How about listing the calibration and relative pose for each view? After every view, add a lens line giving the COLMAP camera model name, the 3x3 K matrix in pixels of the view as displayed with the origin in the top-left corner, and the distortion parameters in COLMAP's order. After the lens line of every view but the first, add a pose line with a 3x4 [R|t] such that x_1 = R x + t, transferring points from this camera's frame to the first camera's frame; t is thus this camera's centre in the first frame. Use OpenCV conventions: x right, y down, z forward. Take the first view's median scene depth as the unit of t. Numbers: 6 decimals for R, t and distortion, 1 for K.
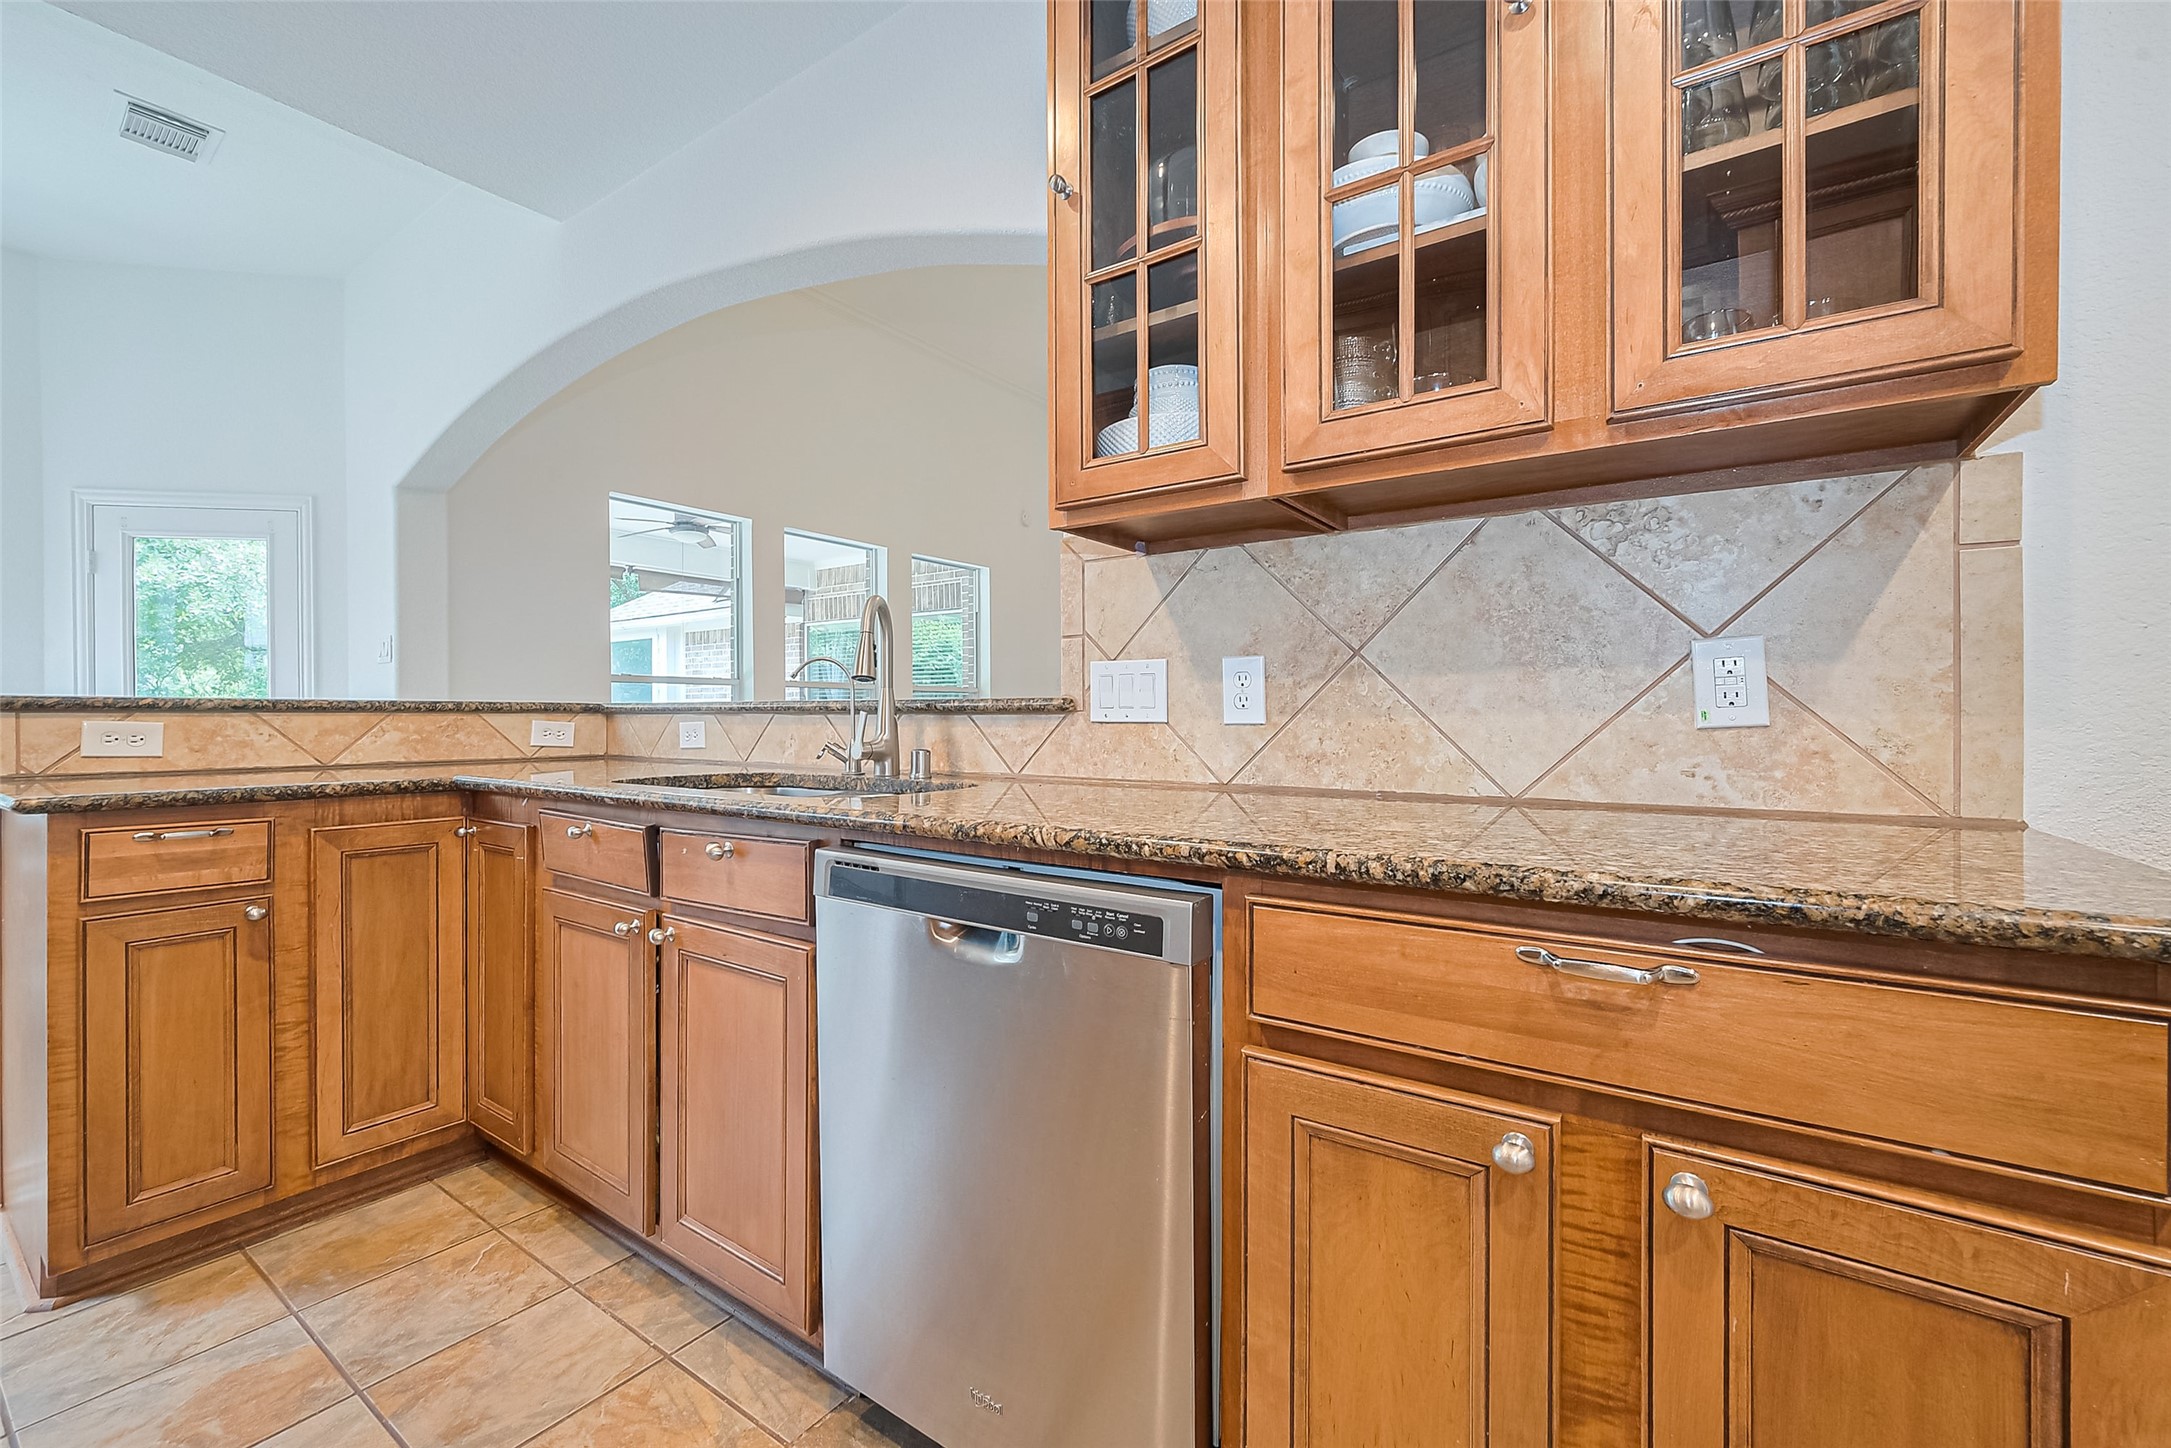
lens RADIAL K [[861.0, 0, 1088.4], [0, 861.0, 725.7], [0, 0, 1]] dist [-0.001462, 0.000272]
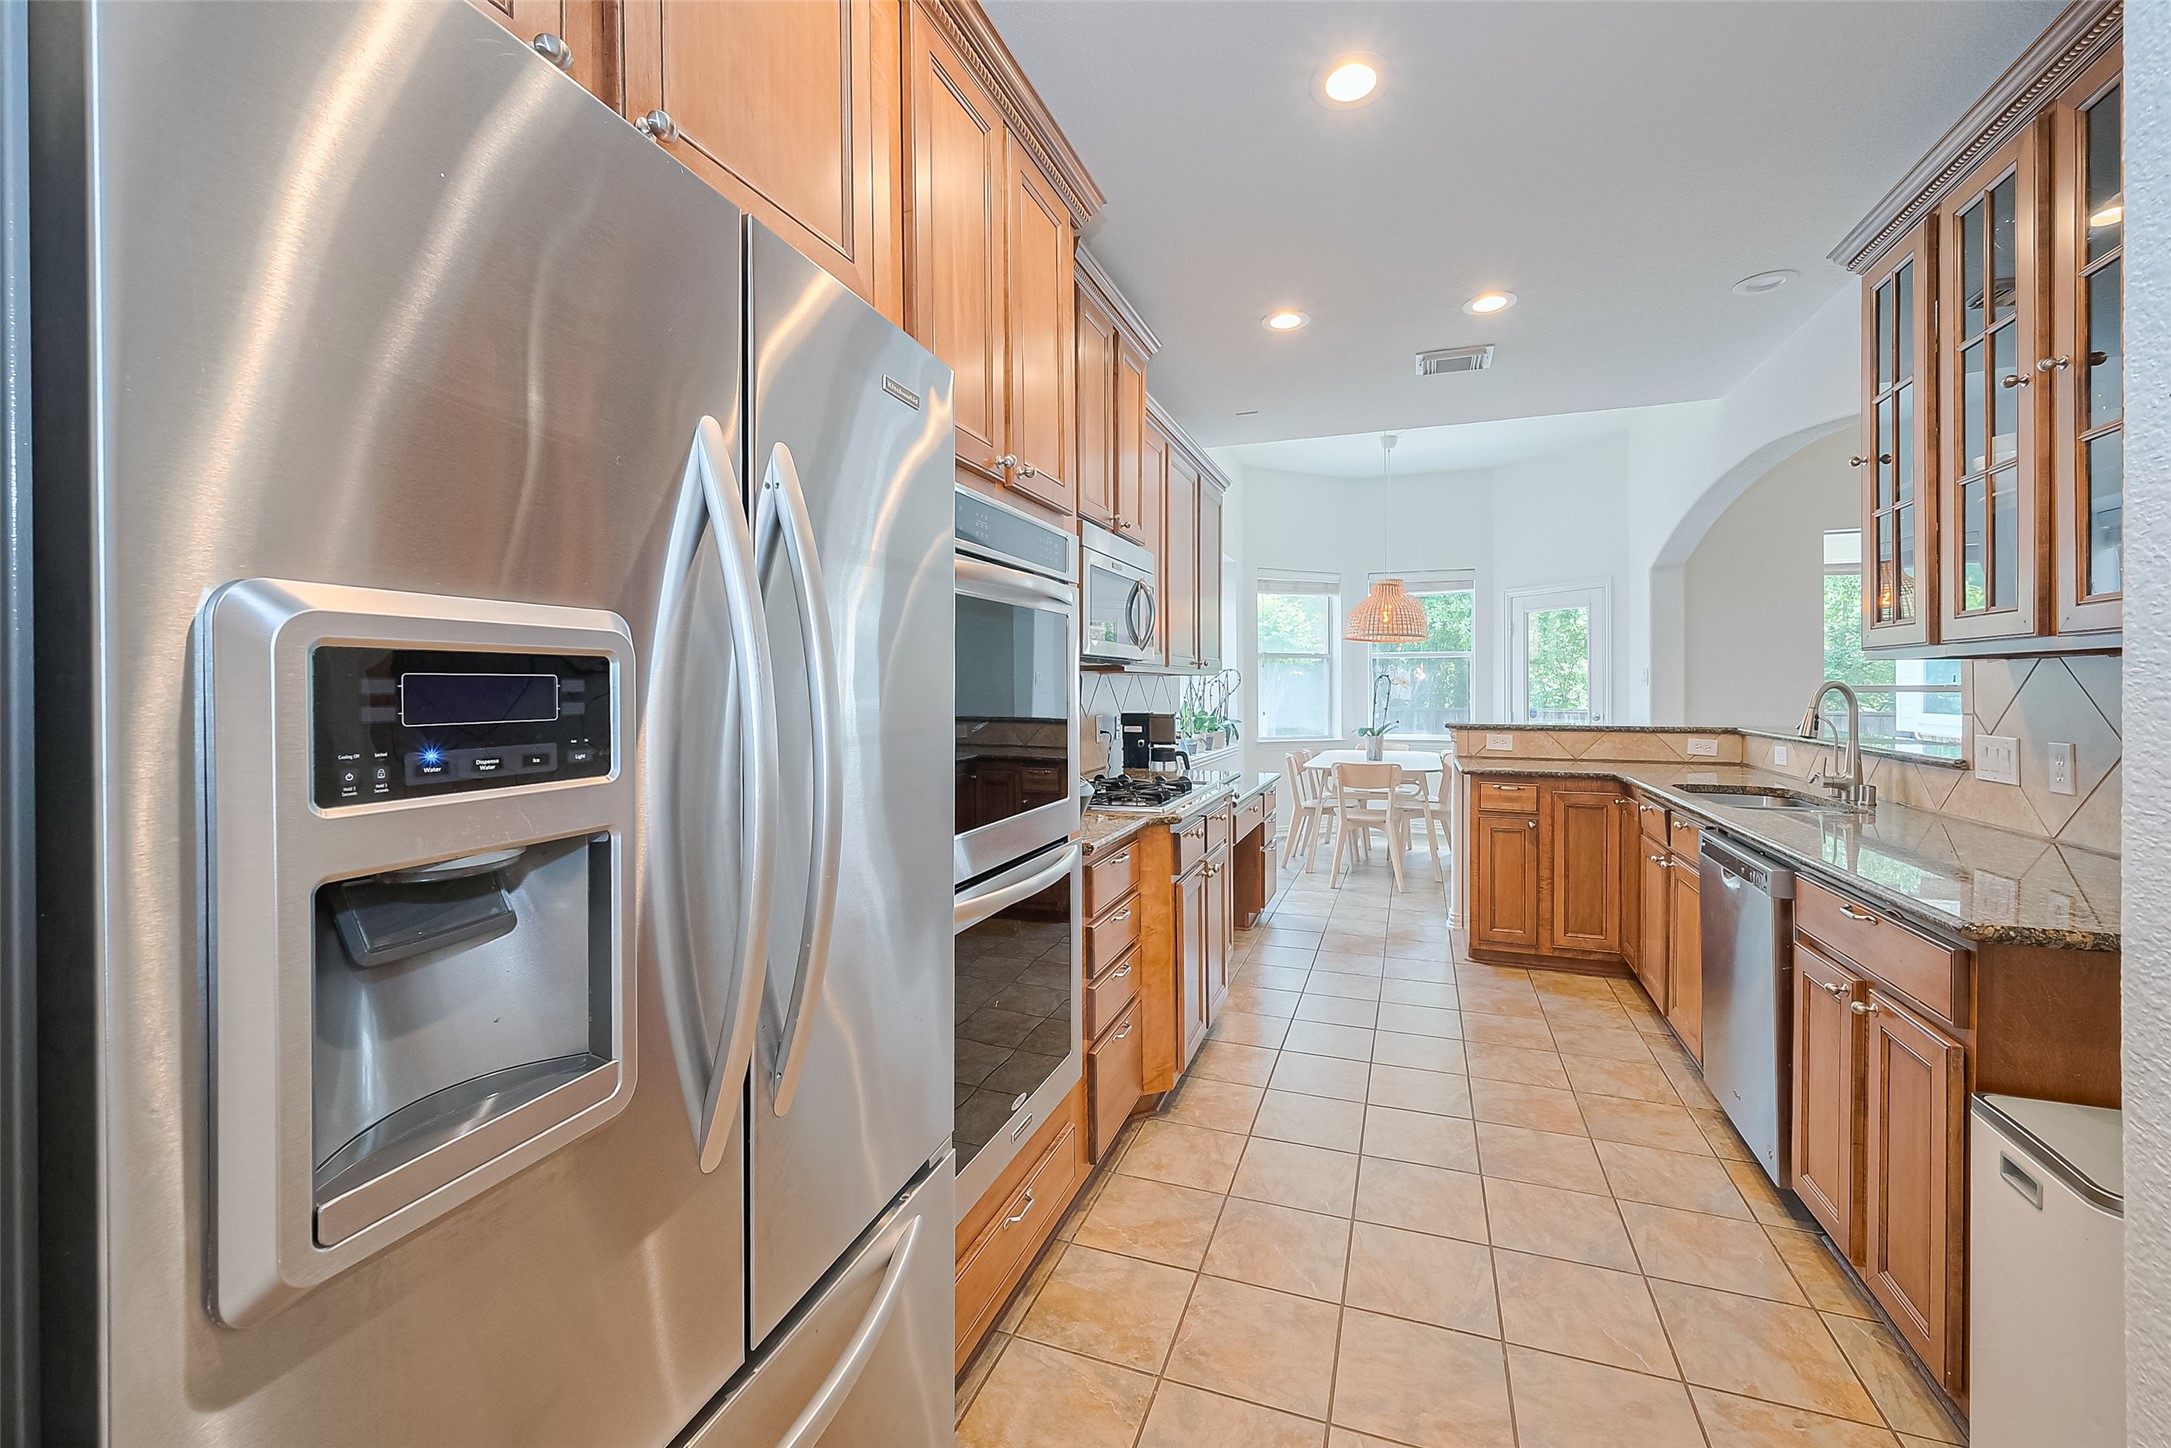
lens RADIAL K [[887.0, 0, 1097.2], [0, 887.0, 682.8], [0, 0, 1]] dist [-0.001211, -0.000061]
pose [[0.241333, -0.003017, -0.970438, 1.005014], [-0.007084, 0.999963, -0.004871, -0.137050], [0.970417, 0.008050, 0.241303, -0.672476]]
